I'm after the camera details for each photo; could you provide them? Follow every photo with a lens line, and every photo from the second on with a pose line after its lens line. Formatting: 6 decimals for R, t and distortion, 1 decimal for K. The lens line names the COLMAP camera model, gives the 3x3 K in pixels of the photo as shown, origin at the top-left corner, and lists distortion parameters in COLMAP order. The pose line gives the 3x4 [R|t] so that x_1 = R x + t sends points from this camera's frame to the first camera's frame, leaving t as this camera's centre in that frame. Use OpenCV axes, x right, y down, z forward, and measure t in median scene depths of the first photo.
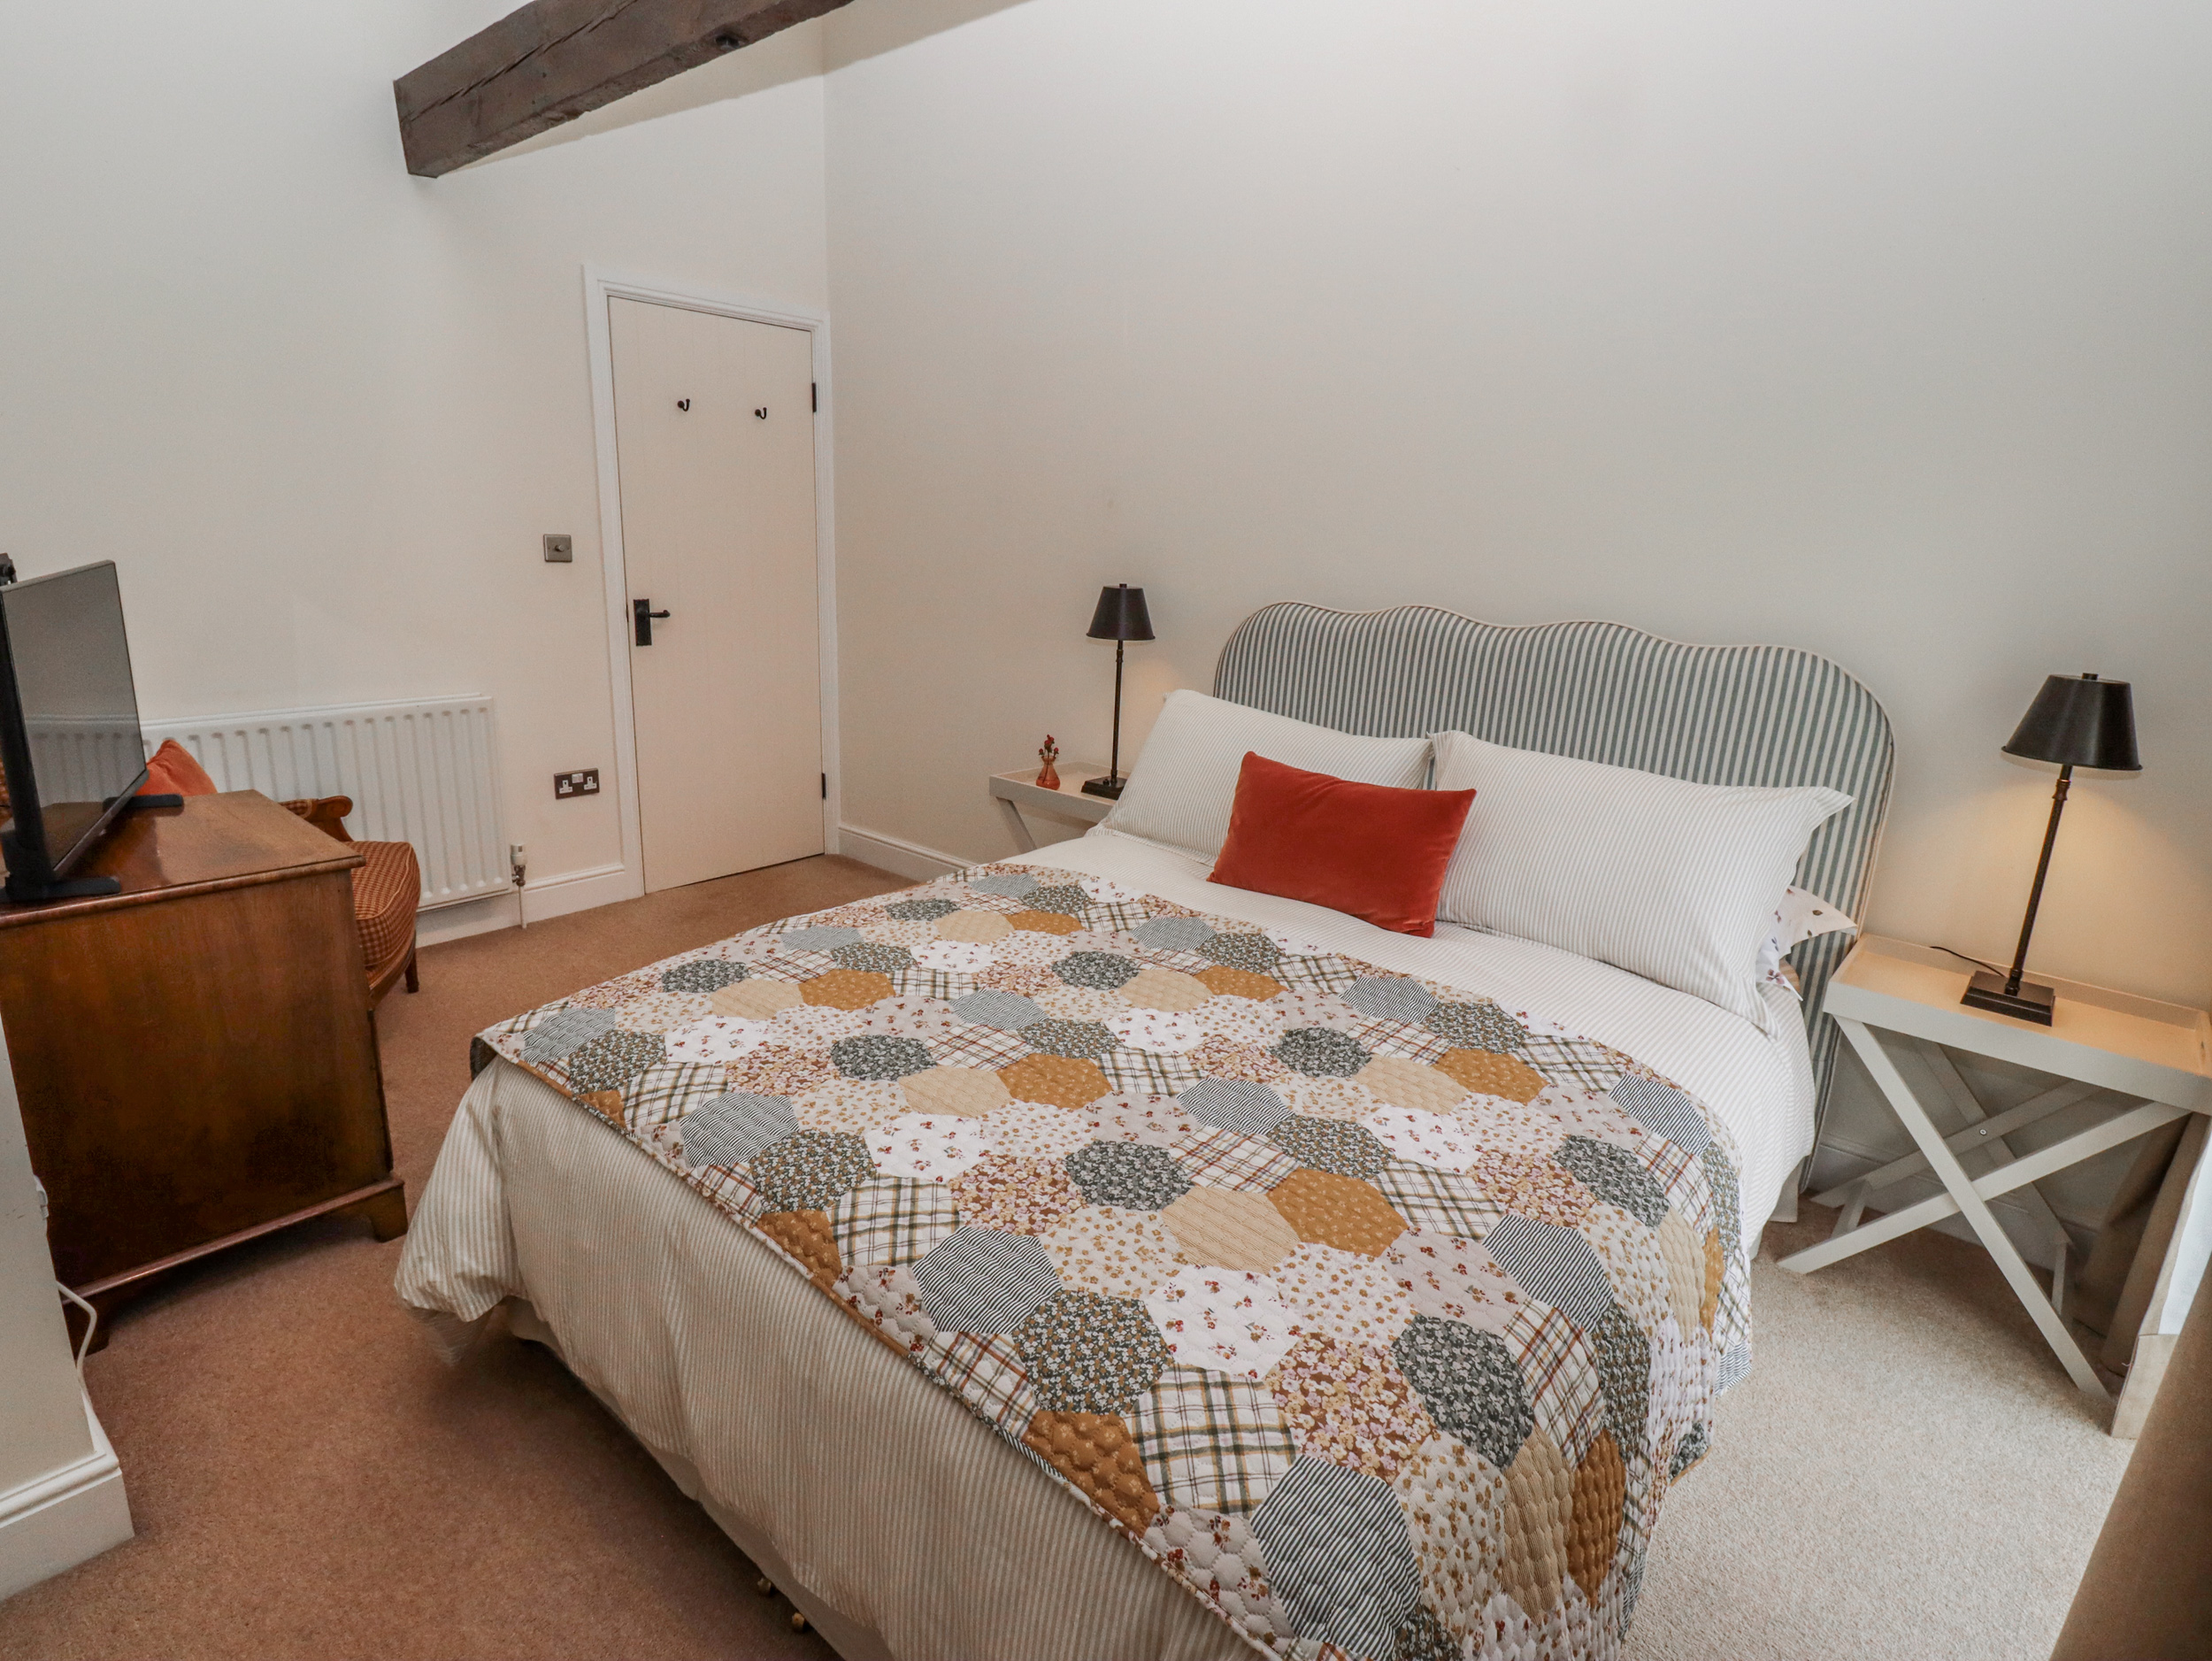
lens RADIAL K [[1156.3, 0, 1116.9], [0, 1156.3, 831.2], [0, 0, 1]] dist [0.000433, -0.012920]
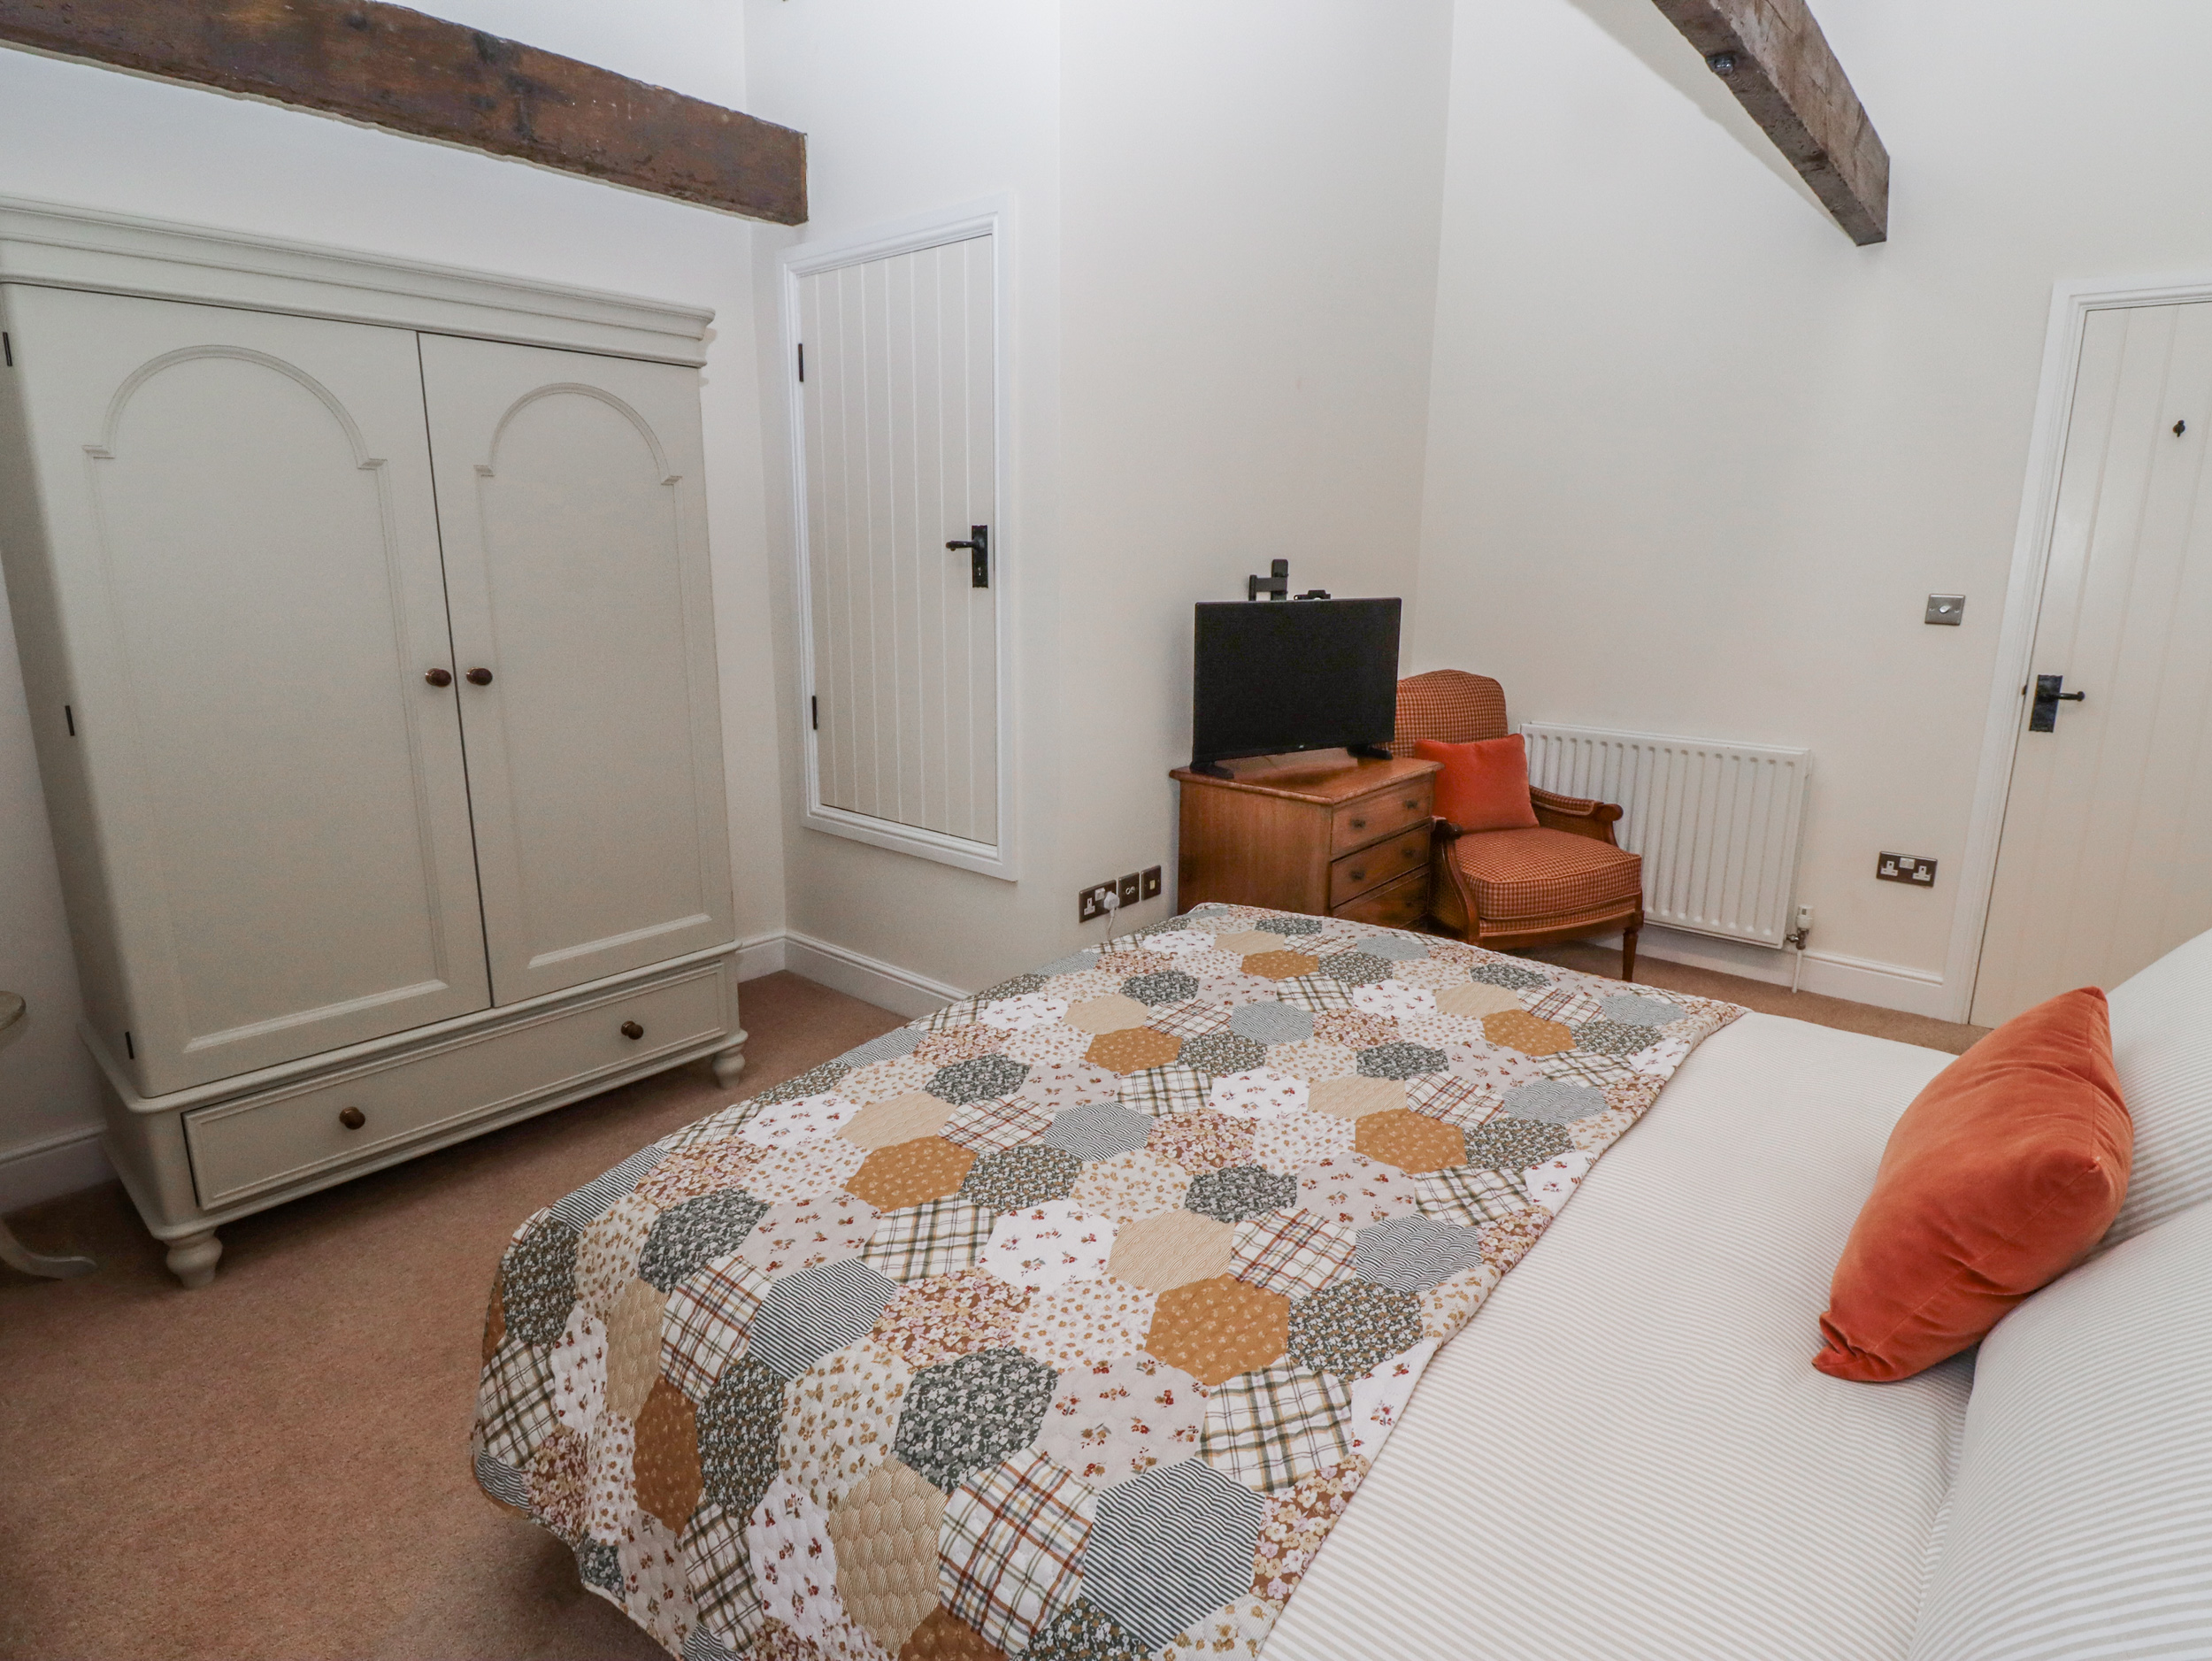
lens RADIAL K [[1156.3, 0, 1123.0], [0, 1156.3, 817.6], [0, 0, 1]] dist [0.000433, -0.012920]
pose [[-0.004031, 0.186679, -0.982413, 0.587162], [-0.267968, 0.946289, 0.180914, -0.112931], [0.963419, 0.263984, 0.046209, 0.525575]]
